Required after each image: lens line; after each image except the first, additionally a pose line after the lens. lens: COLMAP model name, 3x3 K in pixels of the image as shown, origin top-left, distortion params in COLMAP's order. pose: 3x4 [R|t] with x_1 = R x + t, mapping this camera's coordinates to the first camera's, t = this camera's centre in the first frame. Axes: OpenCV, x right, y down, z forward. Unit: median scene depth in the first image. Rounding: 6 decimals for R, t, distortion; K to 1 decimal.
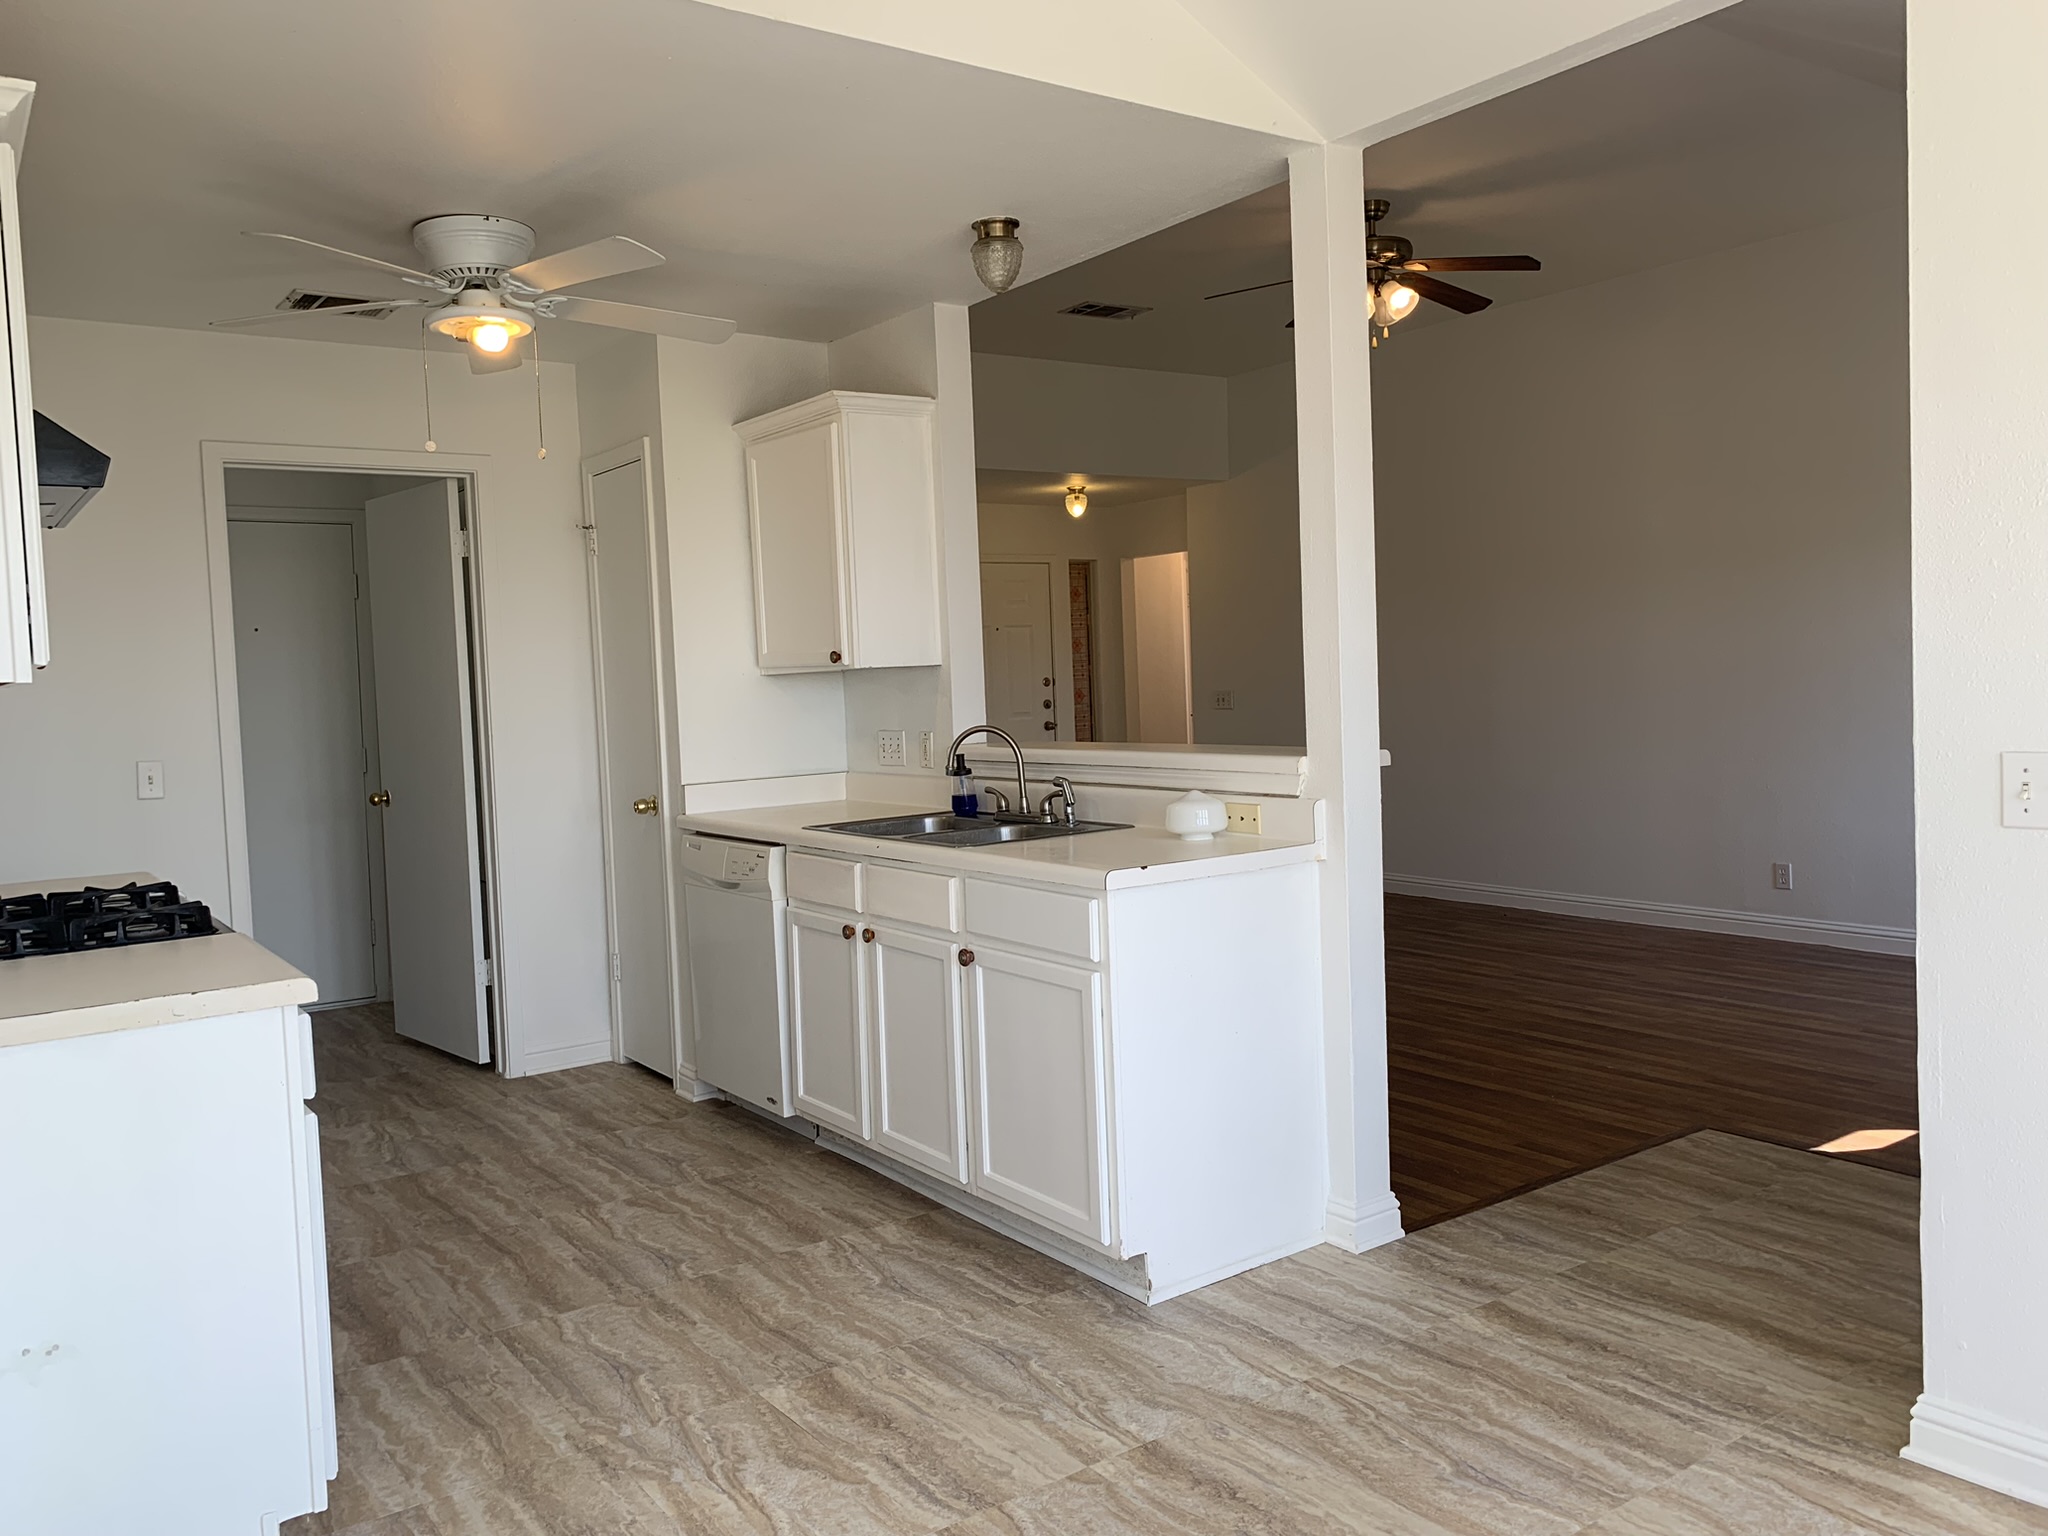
lens RADIAL K [[1551.8, 0, 1008.4], [0, 1551.8, 761.5], [0, 0, 1]] dist [0.060323, -0.065573]
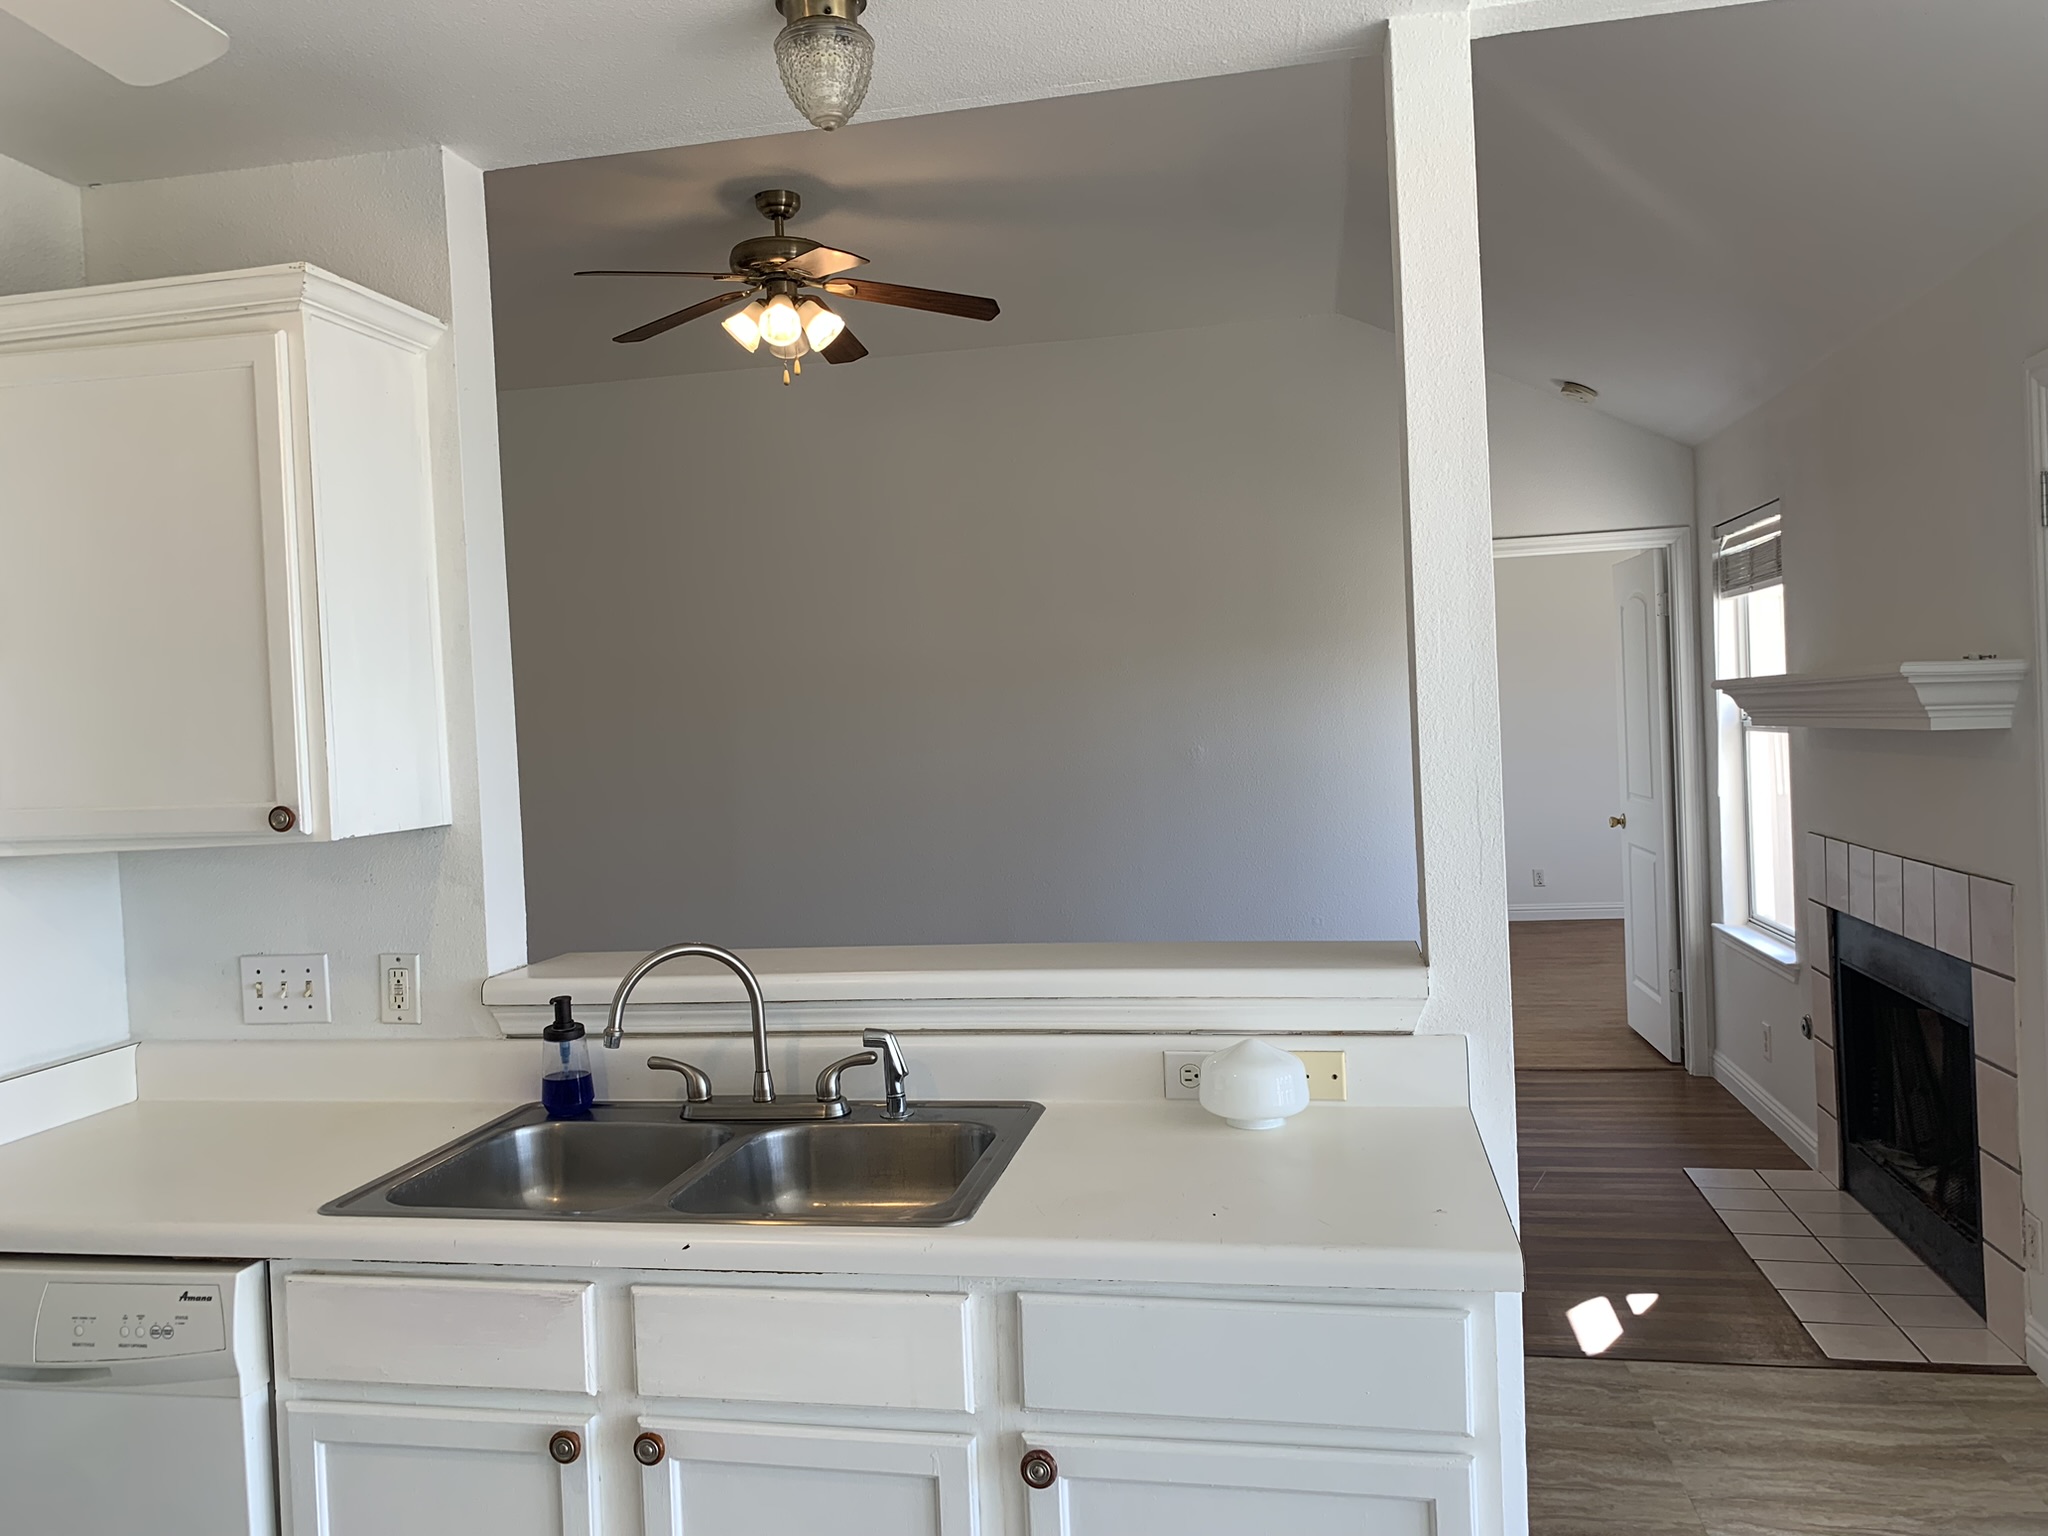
lens RADIAL K [[1551.8, 0, 1008.4], [0, 1551.8, 761.5], [0, 0, 1]] dist [0.060323, -0.065573]
pose [[0.729691, -0.009229, 0.683715, -0.308399], [0.053754, 0.997589, -0.043903, -0.057809], [-0.681661, 0.068788, 0.728427, 0.558201]]
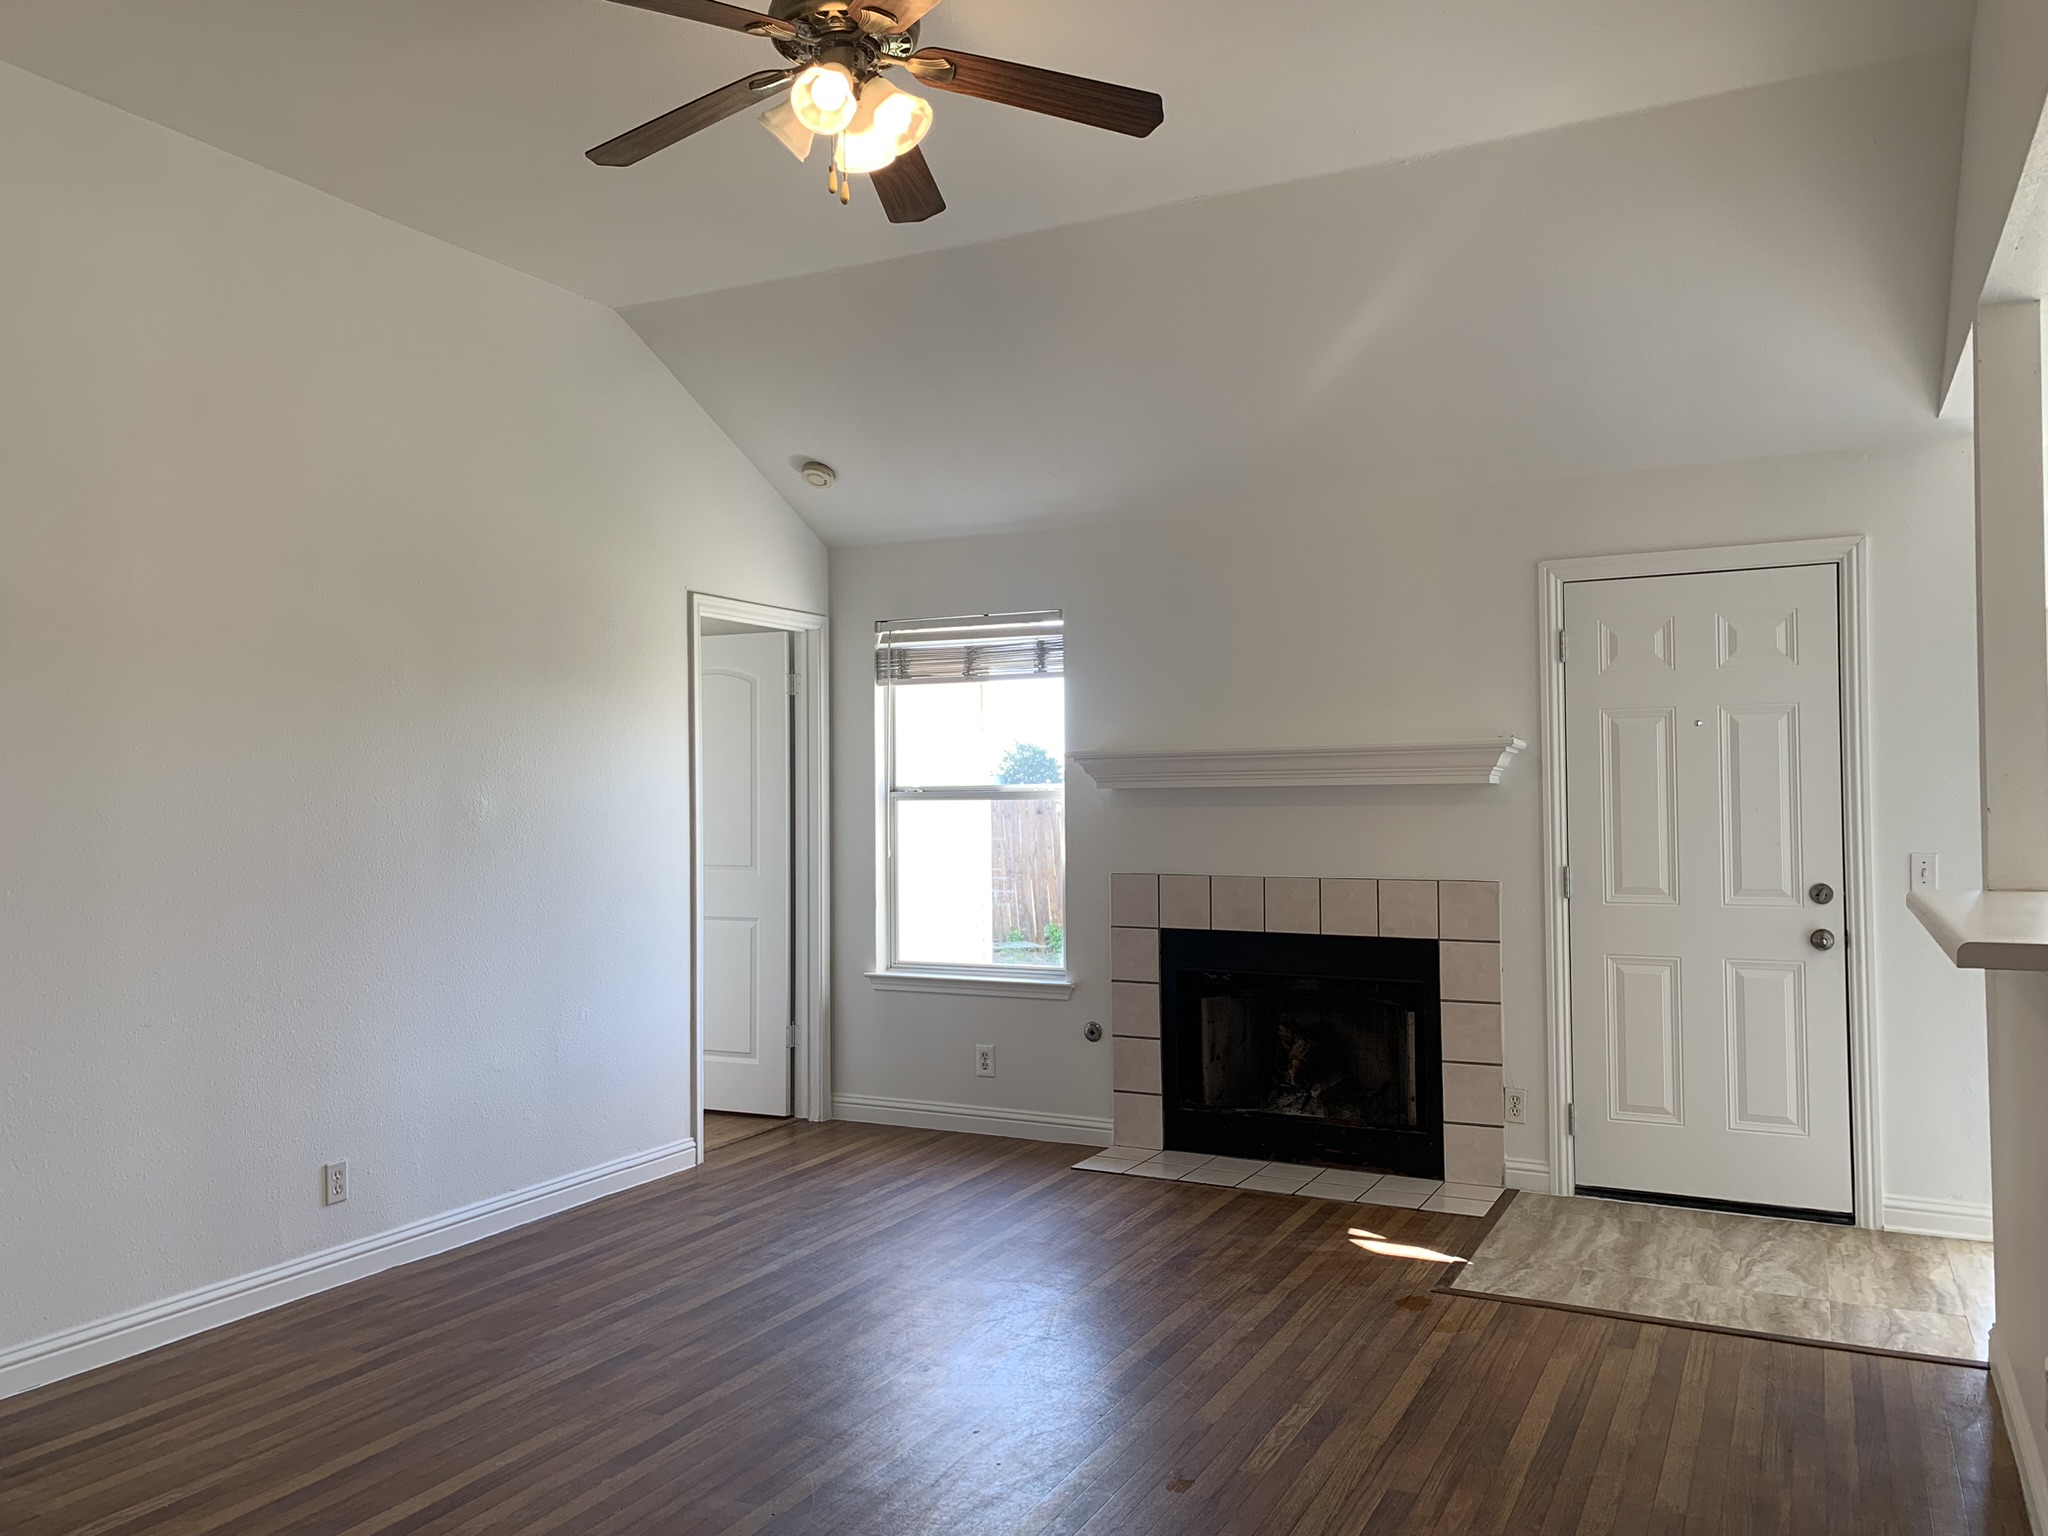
lens RADIAL K [[1551.8, 0, 1008.4], [0, 1551.8, 761.5], [0, 0, 1]] dist [0.060323, -0.065573]
pose [[-0.472622, 0.080871, 0.877547, -0.314364], [0.079662, 0.995624, -0.048849, -0.067247], [-0.877657, 0.046820, -0.476996, 1.751196]]
